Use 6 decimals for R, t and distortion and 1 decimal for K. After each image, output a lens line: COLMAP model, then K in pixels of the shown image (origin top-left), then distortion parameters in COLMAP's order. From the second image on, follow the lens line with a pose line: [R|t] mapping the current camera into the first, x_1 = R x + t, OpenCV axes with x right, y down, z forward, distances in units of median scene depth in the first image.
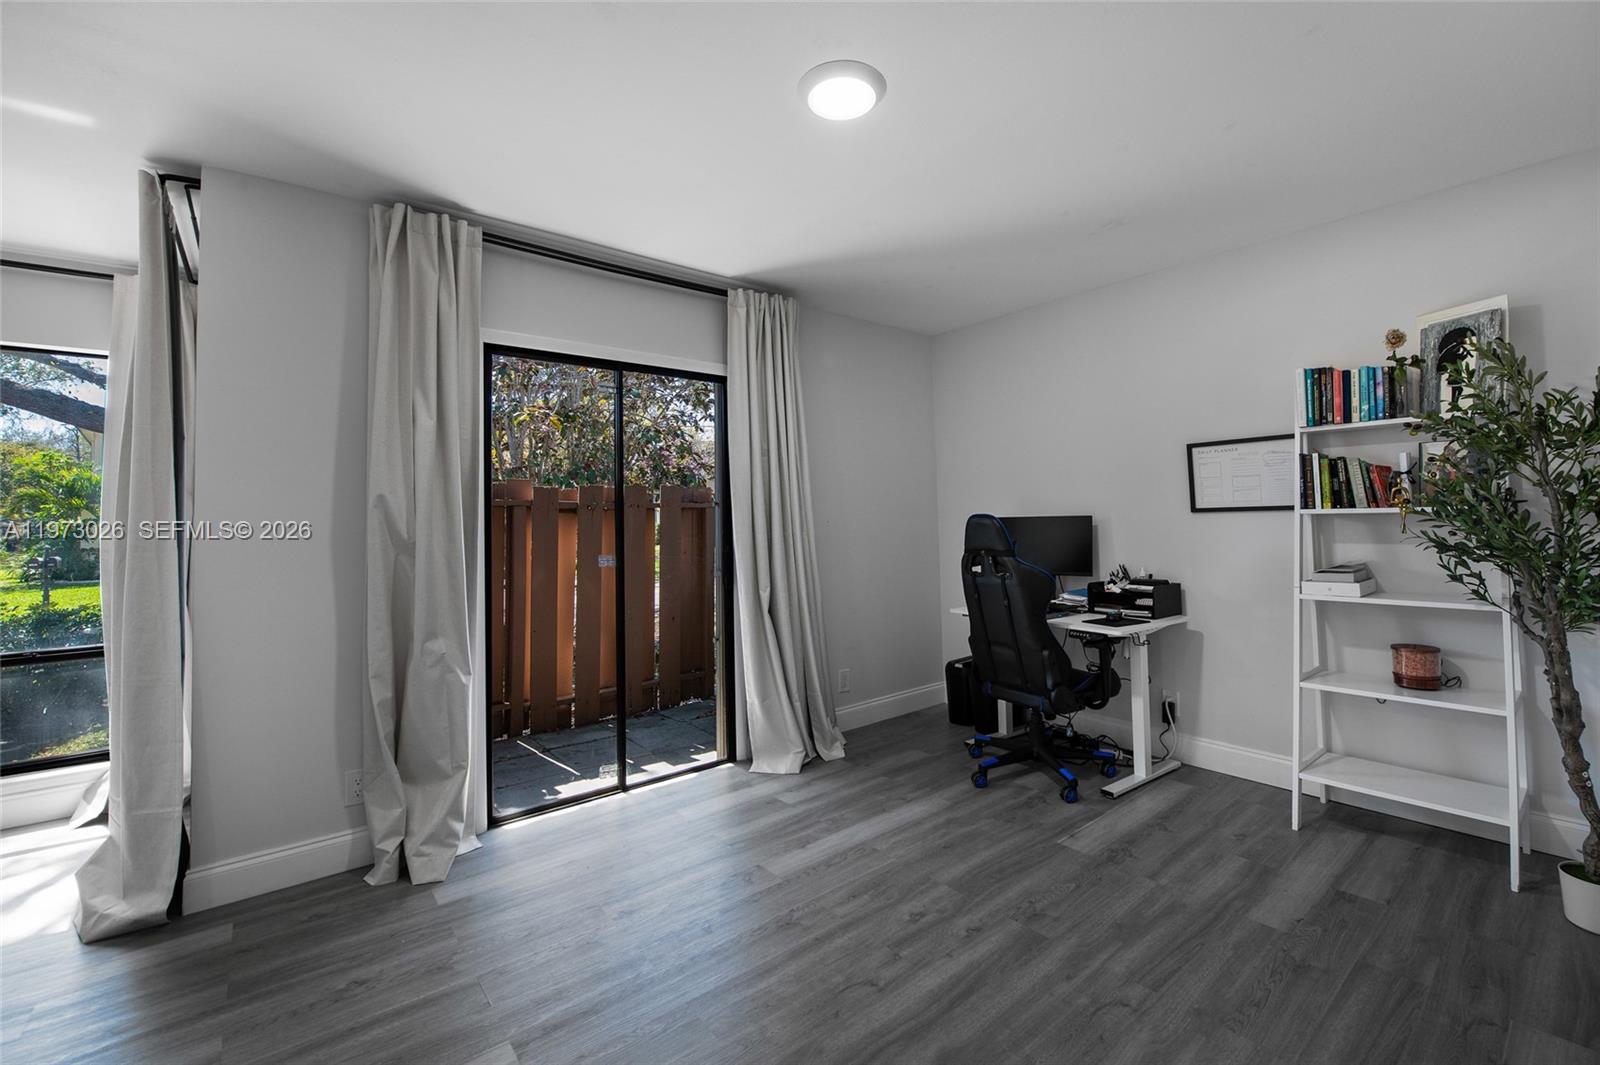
lens RADIAL K [[667.7, 0, 817.9], [0, 667.7, 489.3], [0, 0, 1]] dist [-0.018852, -0.000460]
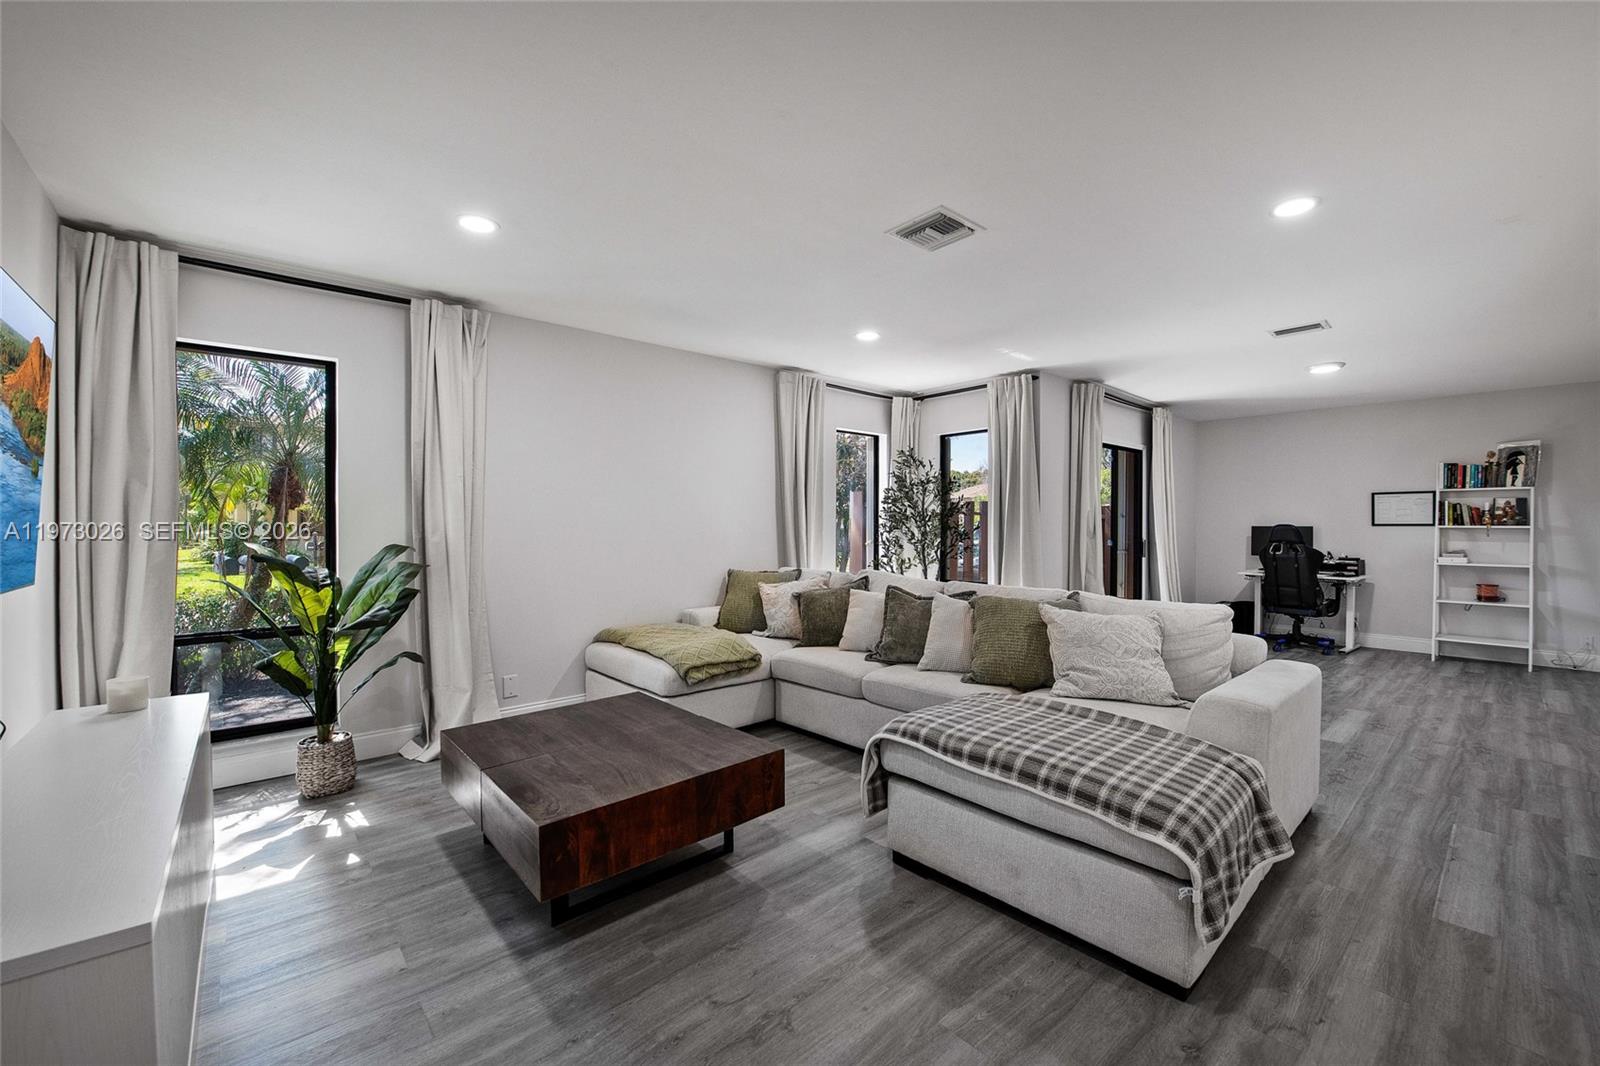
lens RADIAL K [[641.1, 0, 793.0], [0, 641.1, 527.1], [0, 0, 1]] dist [-0.015835, -0.001719]
pose [[0.999473, 0.023299, 0.022604, -1.524168], [-0.024279, 0.998731, 0.044129, -0.005195], [-0.021547, -0.044654, 0.998770, -1.102194]]
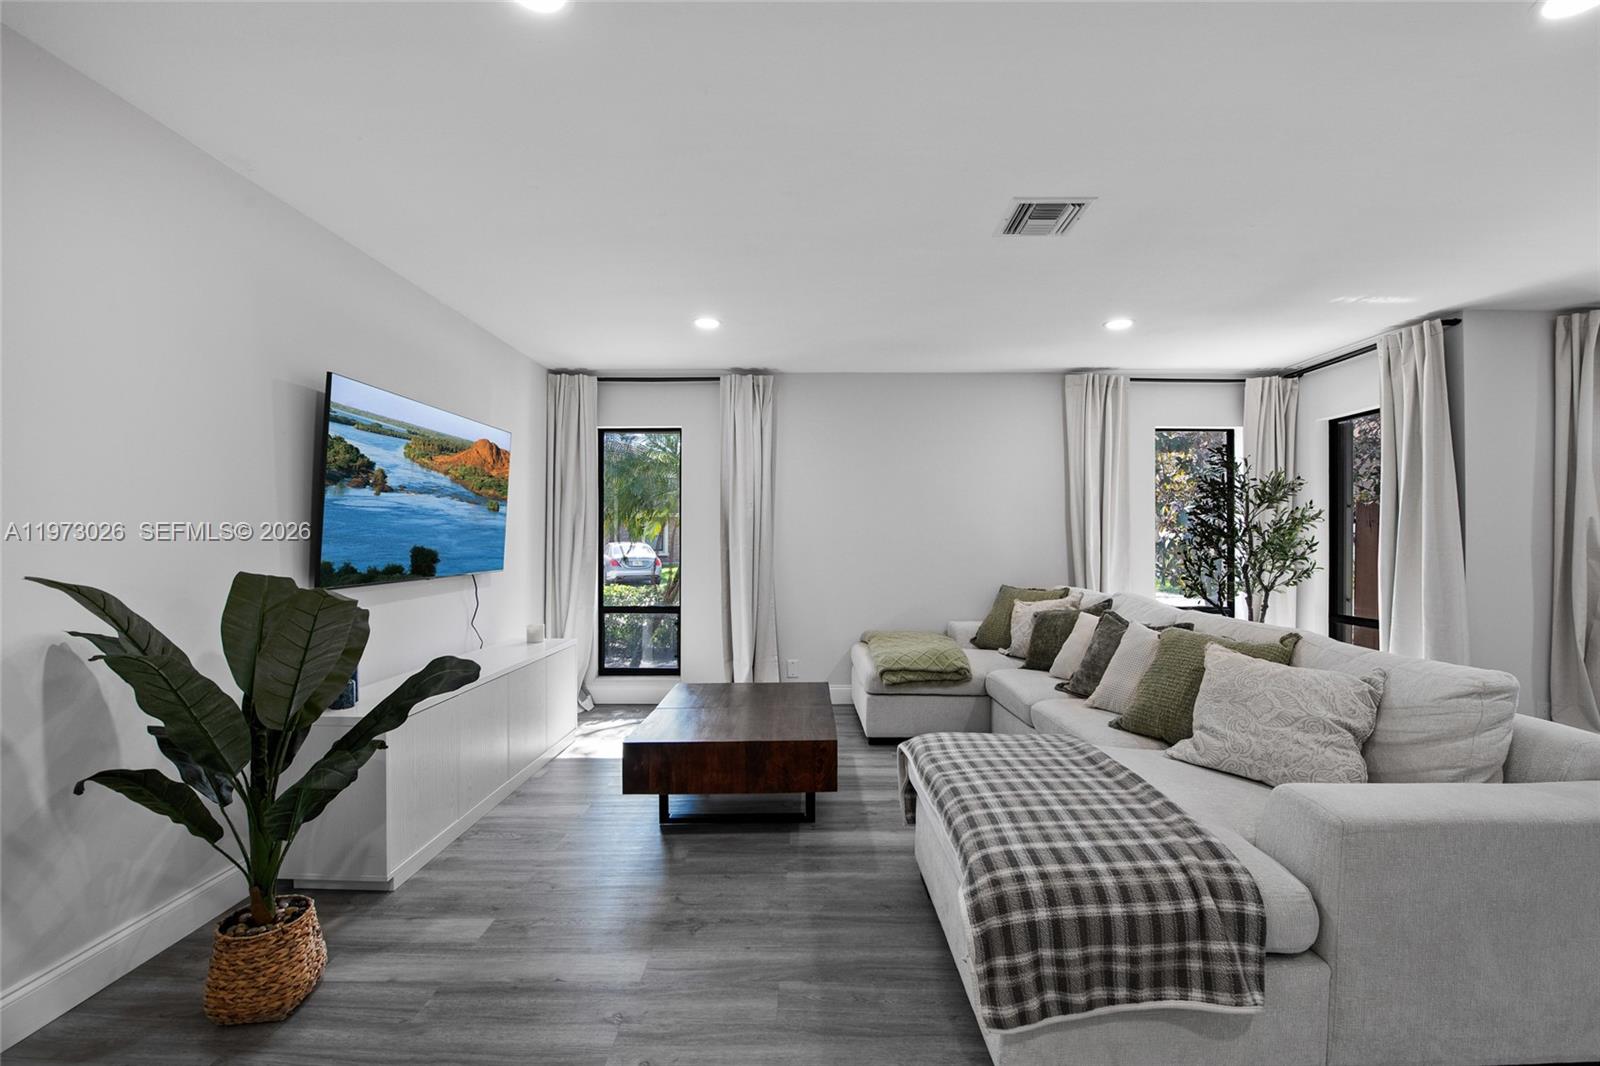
lens RADIAL K [[641.1, 0, 804.1], [0, 641.1, 540.8], [0, 0, 1]] dist [-0.015835, -0.001719]
pose [[0.762426, 0.025639, -0.646568, -0.955487], [0.007651, 0.998788, 0.048628, -0.016827], [0.647030, -0.042022, 0.761305, -1.014272]]
